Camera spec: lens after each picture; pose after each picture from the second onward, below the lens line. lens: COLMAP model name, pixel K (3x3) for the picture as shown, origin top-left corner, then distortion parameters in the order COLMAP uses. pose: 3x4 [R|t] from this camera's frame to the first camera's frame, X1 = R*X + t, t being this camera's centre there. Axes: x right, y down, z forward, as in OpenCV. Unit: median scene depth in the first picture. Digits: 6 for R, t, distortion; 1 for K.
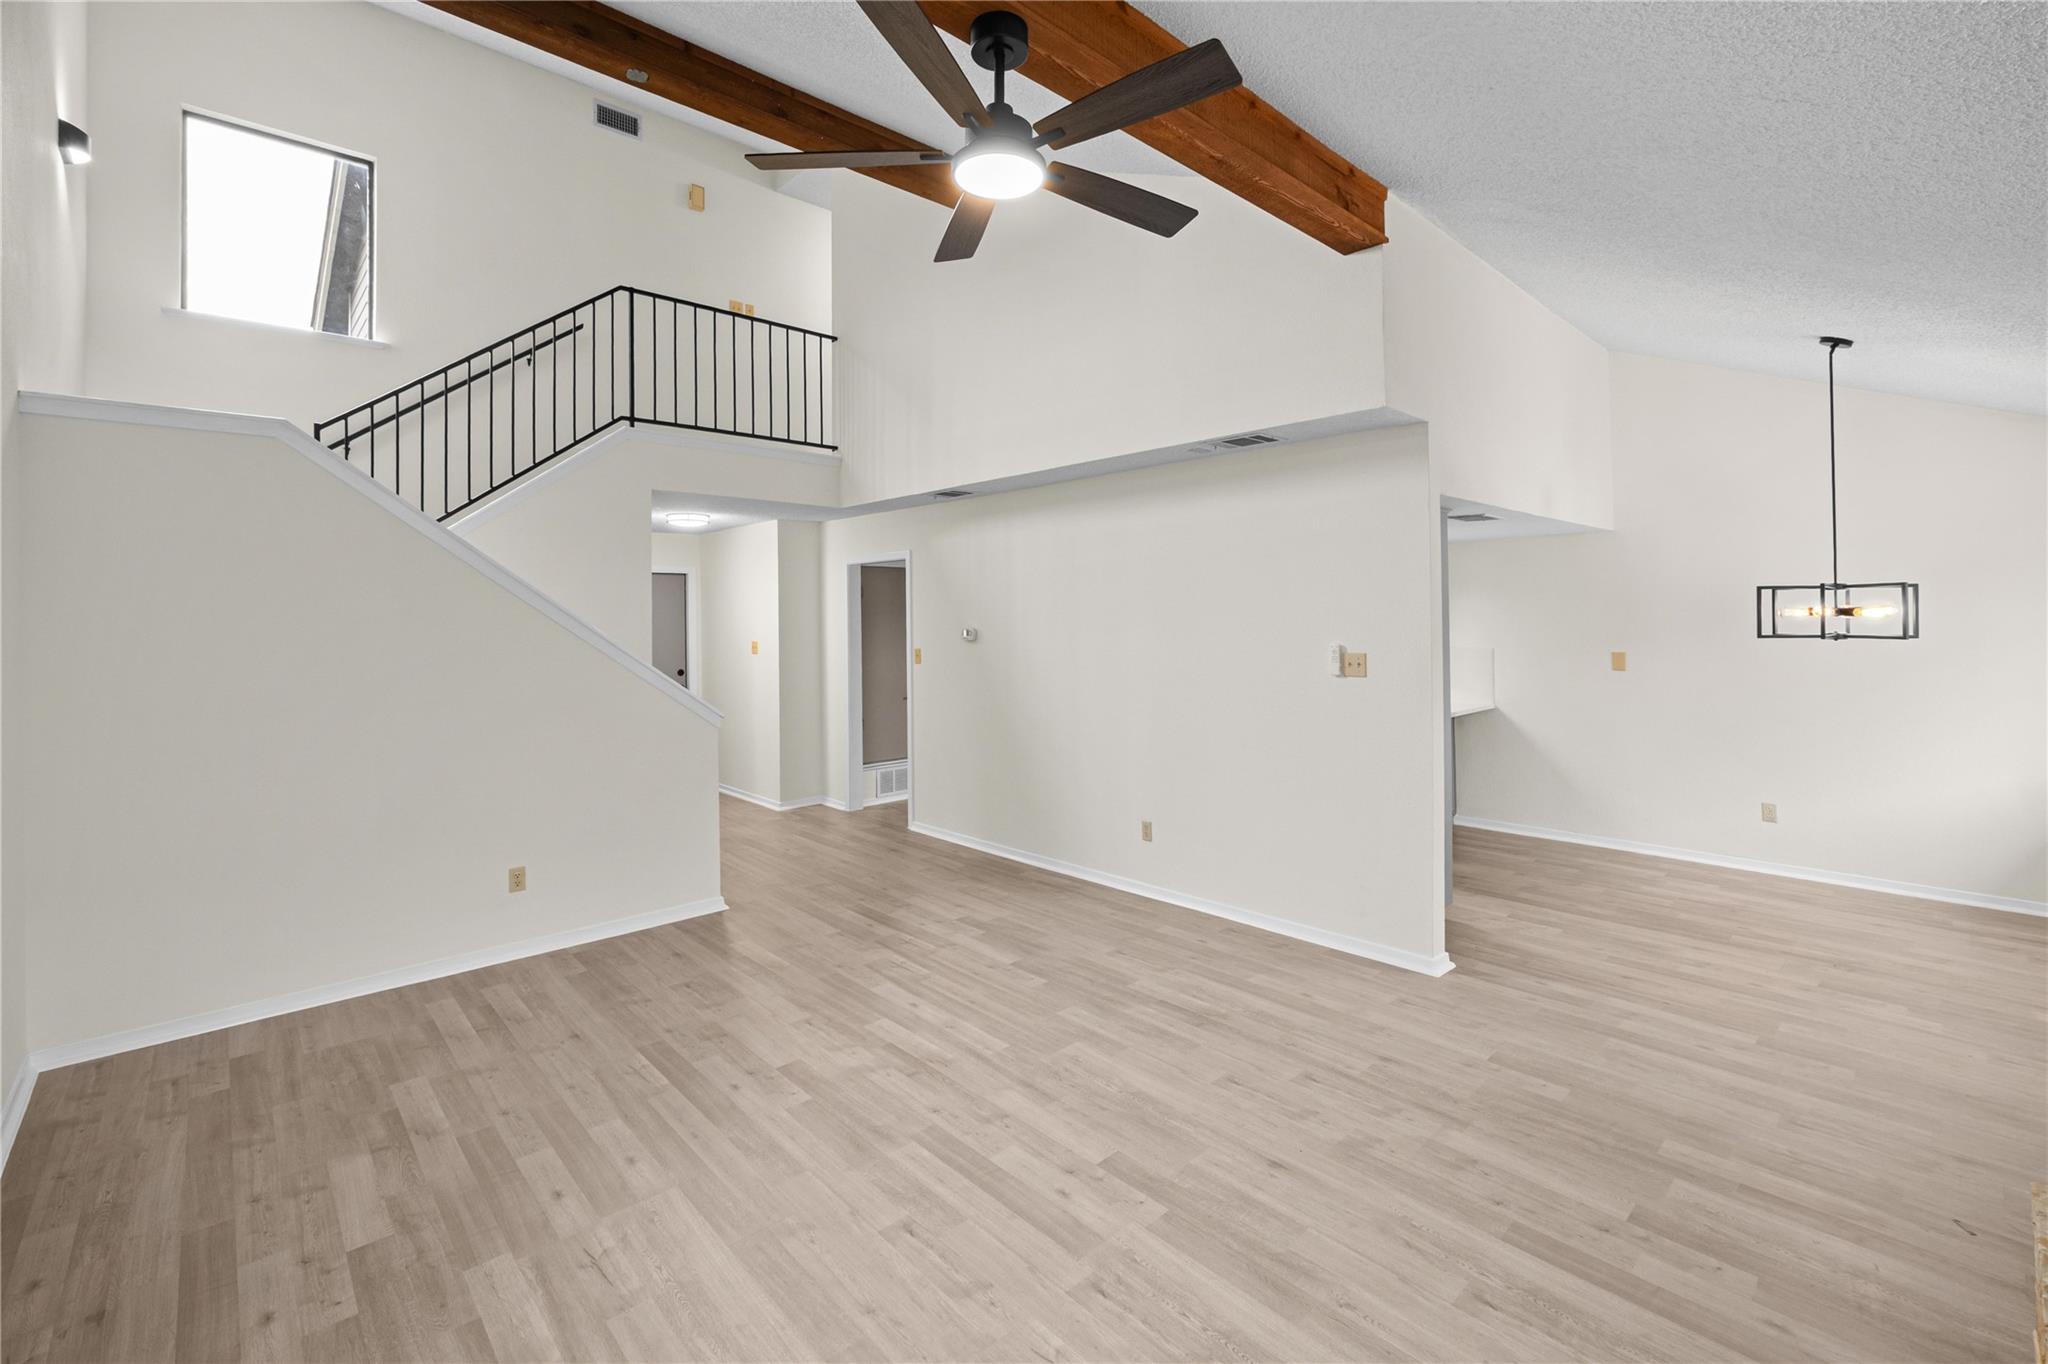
lens RADIAL K [[889.5, 0, 1038.6], [0, 889.5, 603.4], [0, 0, 1]] dist [-0.018912, 0.006690]
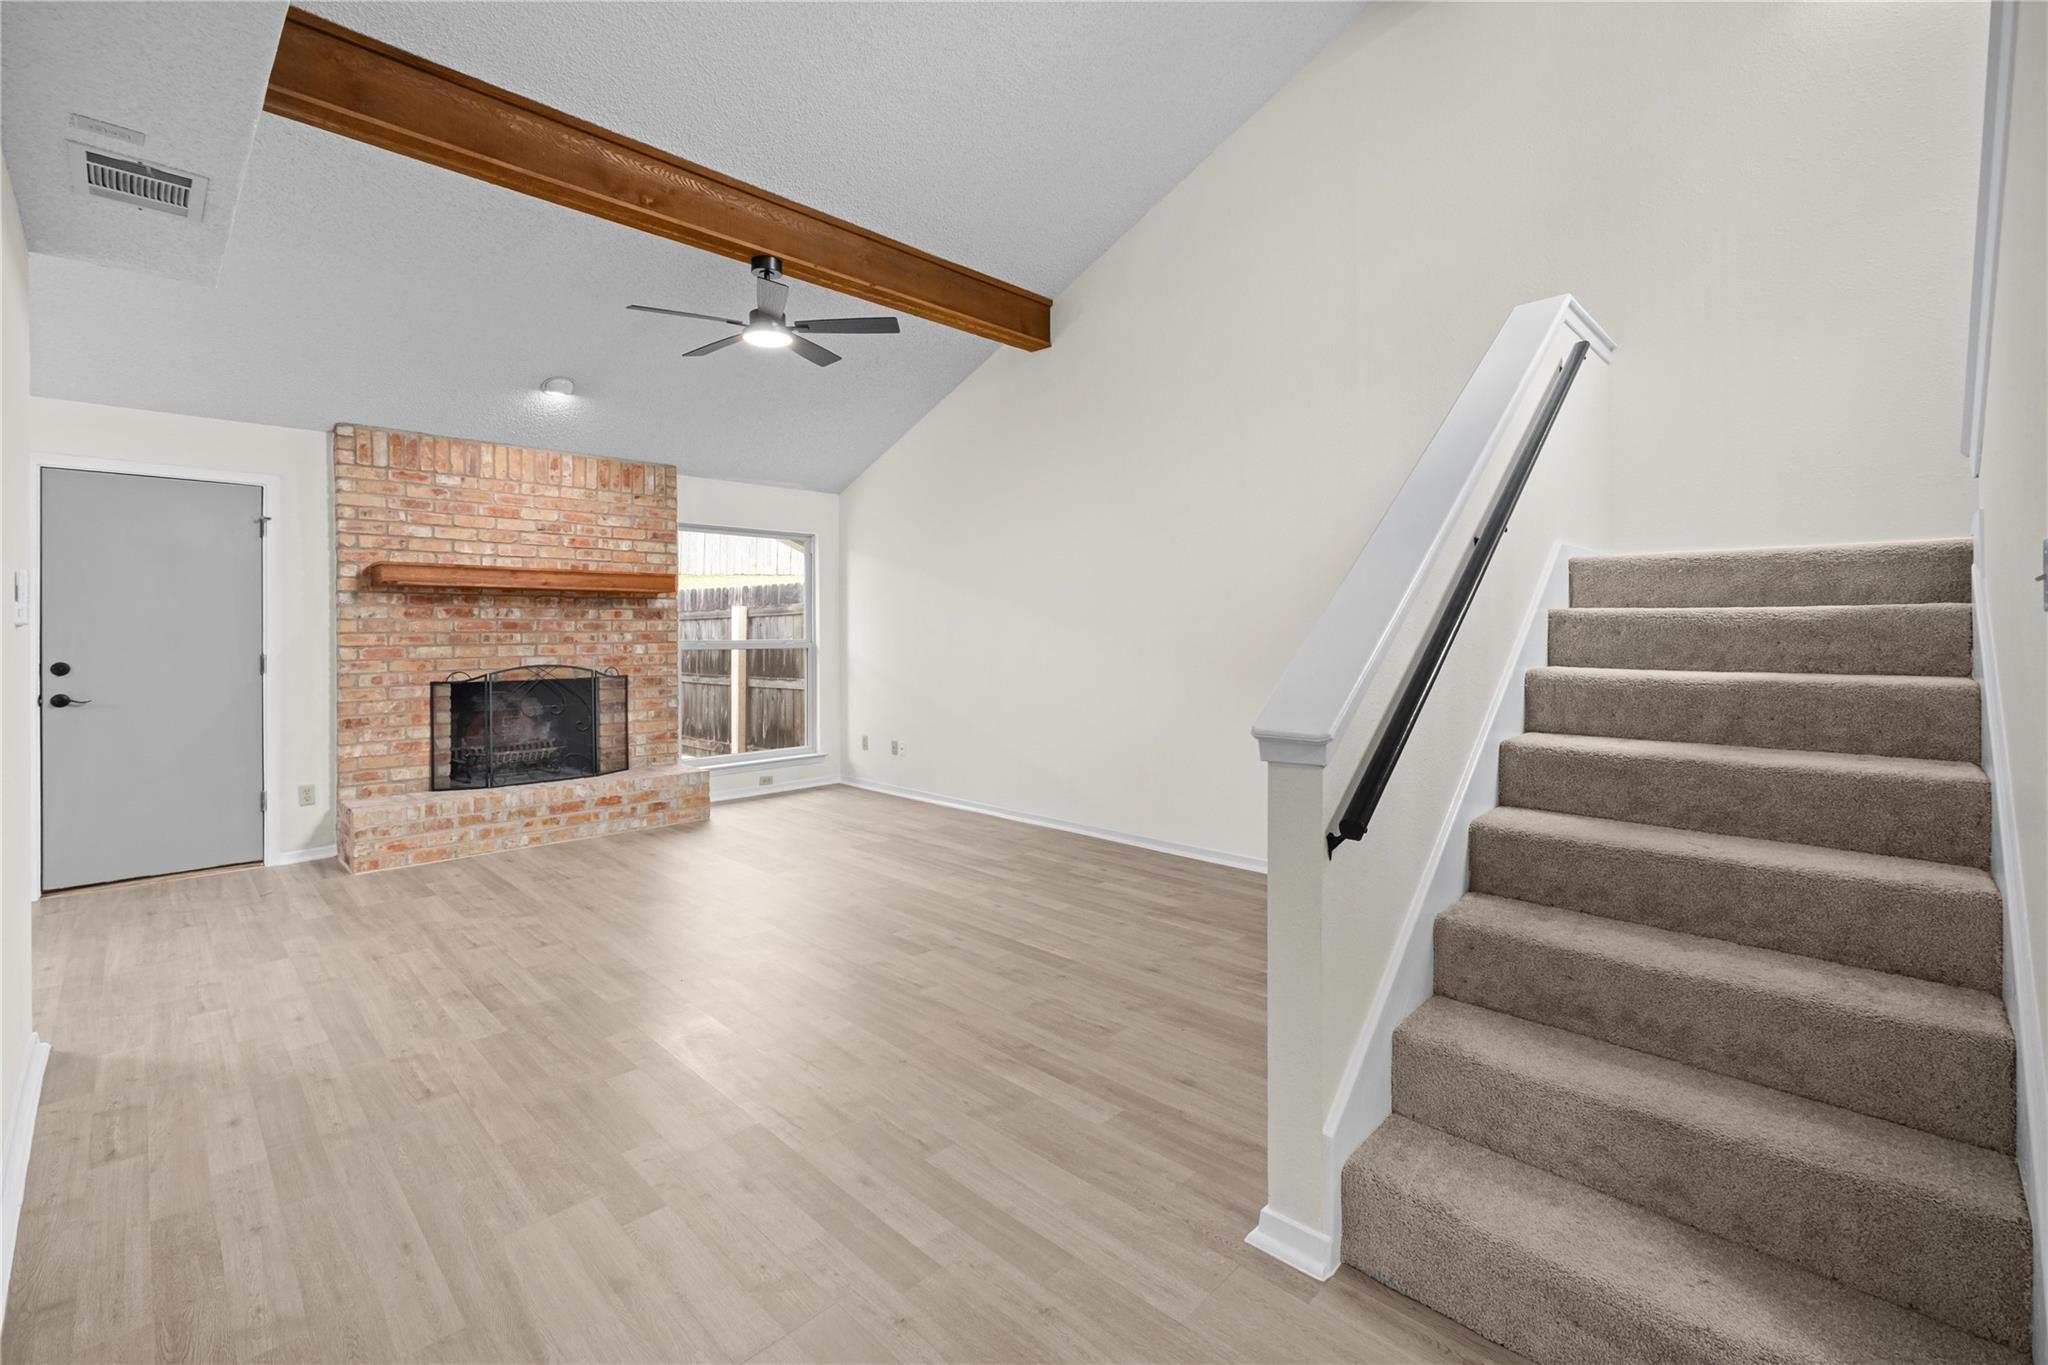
lens RADIAL K [[889.5, 0, 1025.2], [0, 889.5, 621.2], [0, 0, 1]] dist [-0.018912, 0.006690]
pose [[-0.999230, 0.013647, -0.036775, -0.344925], [0.014715, 0.999473, -0.028929, 0.128512], [0.036361, -0.029448, -0.998905, 1.948424]]
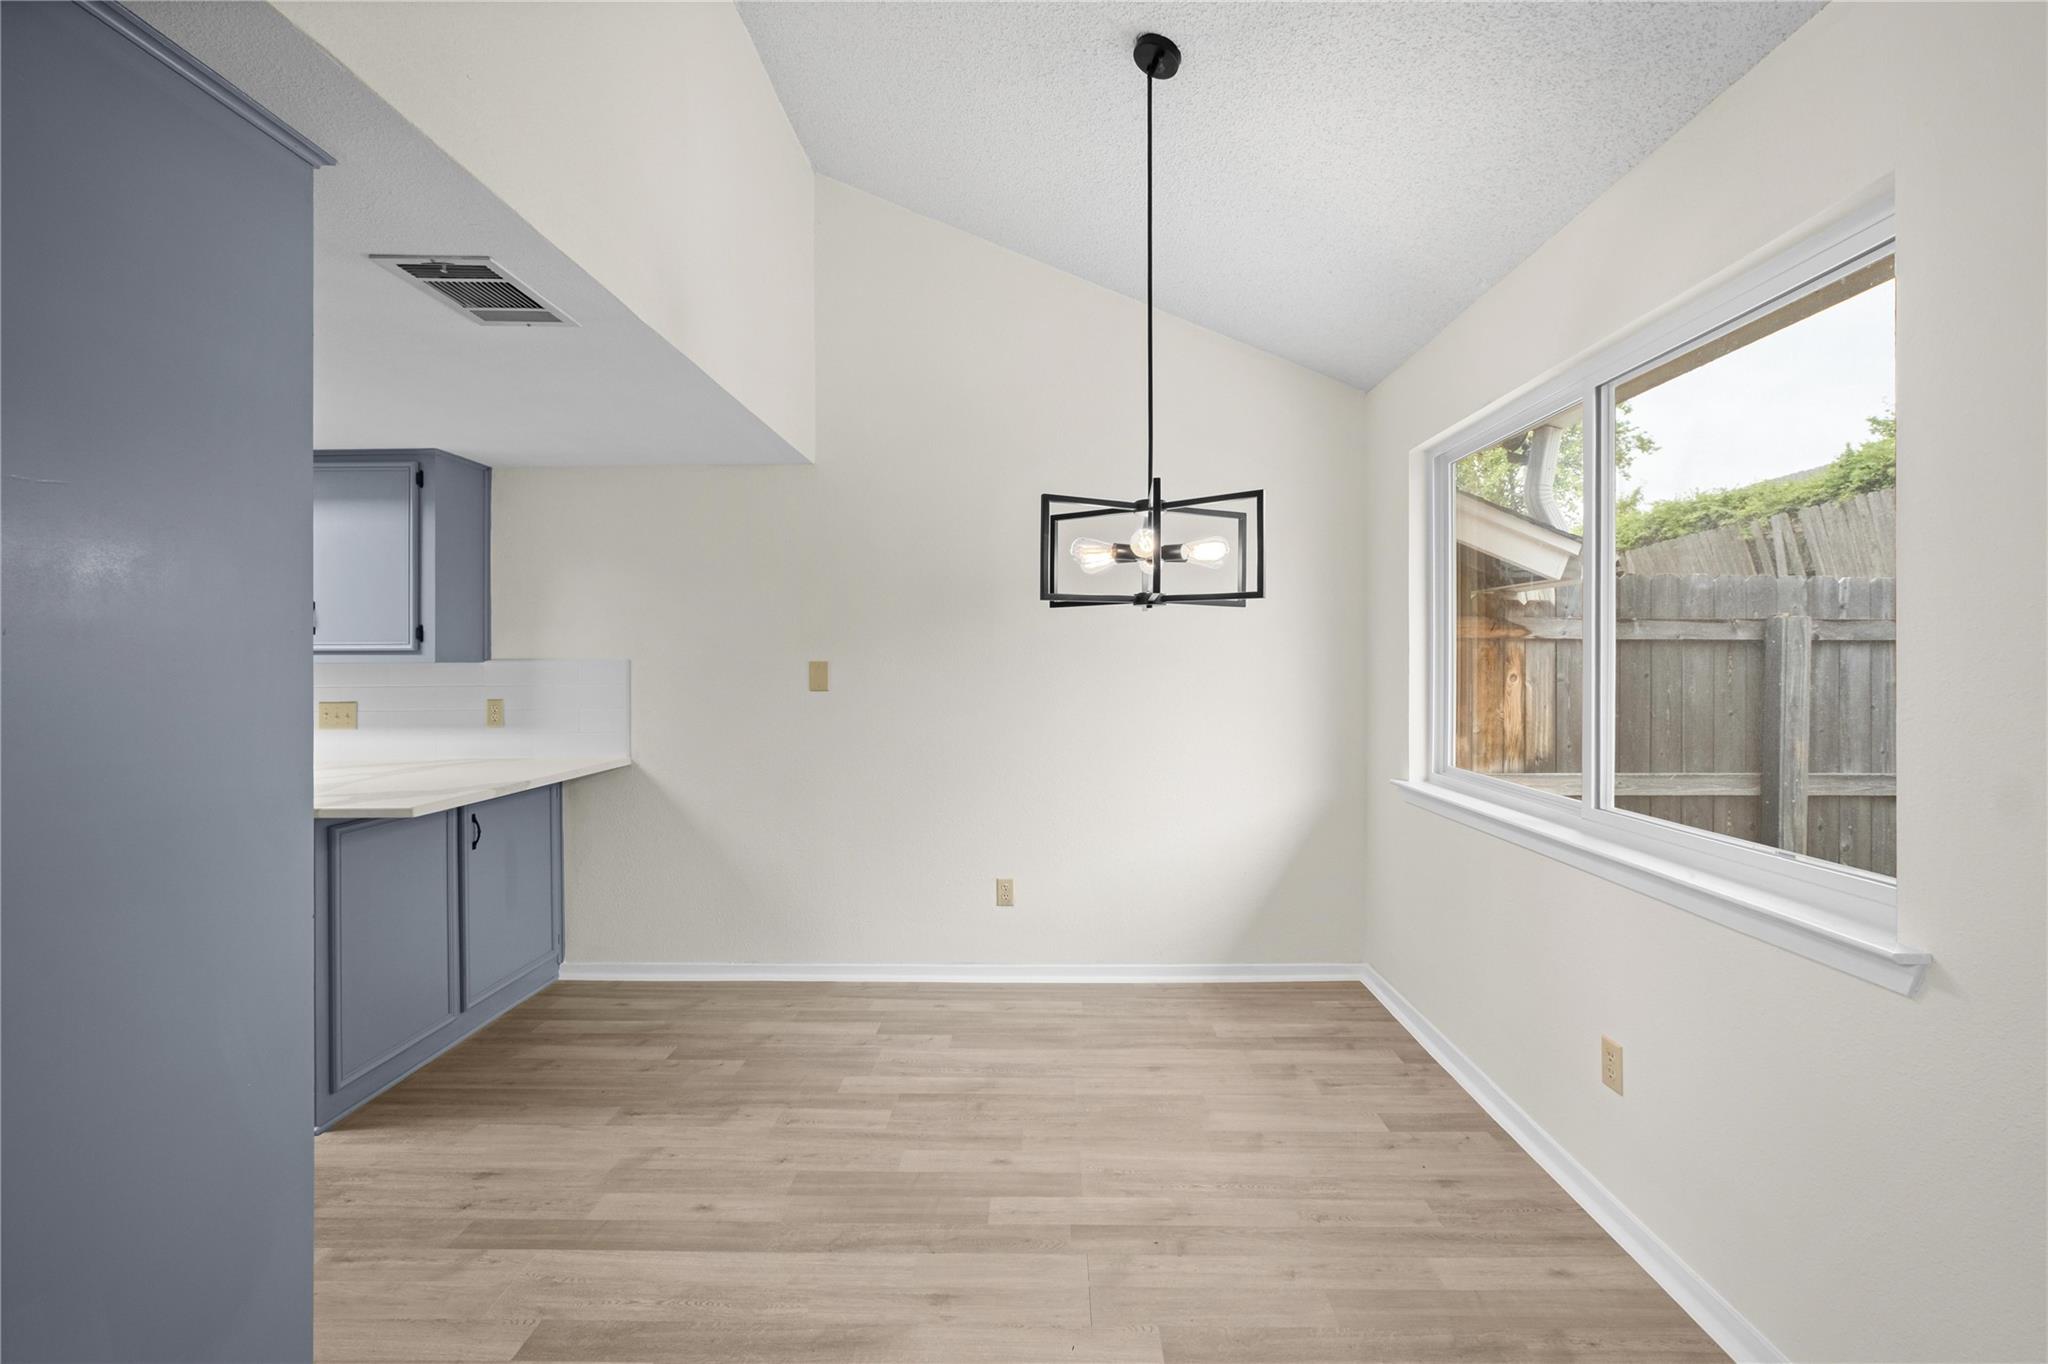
lens RADIAL K [[889.5, 0, 1052.0], [0, 889.5, 663.7], [0, 0, 1]] dist [-0.018912, 0.006690]
pose [[0.692770, 0.008437, 0.721109, 0.566231], [-0.017216, 0.999840, 0.004842, 0.088517], [-0.720953, -0.015769, 0.692804, 0.797475]]
